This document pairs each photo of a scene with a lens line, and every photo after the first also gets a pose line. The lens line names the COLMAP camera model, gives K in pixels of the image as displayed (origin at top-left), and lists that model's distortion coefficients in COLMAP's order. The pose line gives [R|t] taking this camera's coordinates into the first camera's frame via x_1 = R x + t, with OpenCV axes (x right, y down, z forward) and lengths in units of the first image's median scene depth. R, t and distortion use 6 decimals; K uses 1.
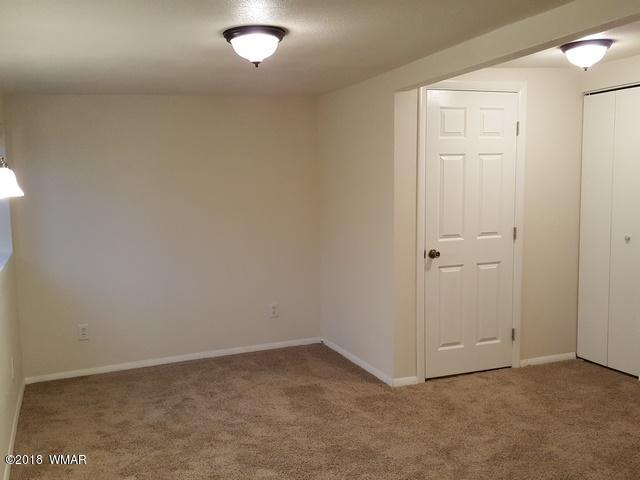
lens RADIAL K [[623.8, 0, 319.3], [0, 623.8, 241.3], [0, 0, 1]] dist [0.079207, 0.000000]
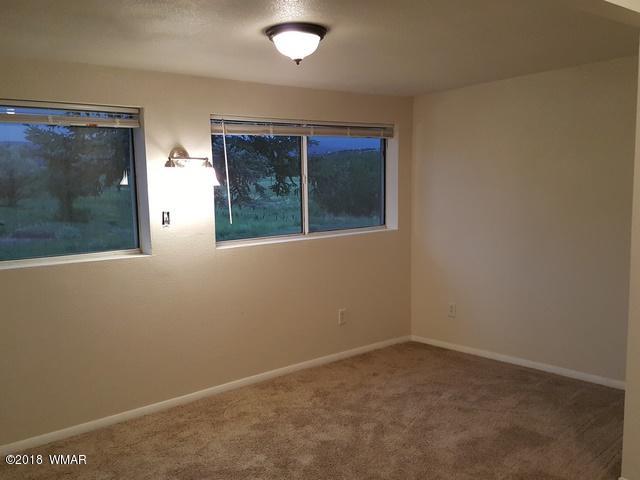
lens RADIAL K [[623.8, 0, 319.8], [0, 623.8, 239.3], [0, 0, 1]] dist [0.079207, 0.000000]
pose [[0.331417, 0.117017, -0.936199, 0.657722], [-0.078072, 0.992277, 0.096389, -0.074912], [0.940248, 0.041147, 0.337994, 0.497857]]
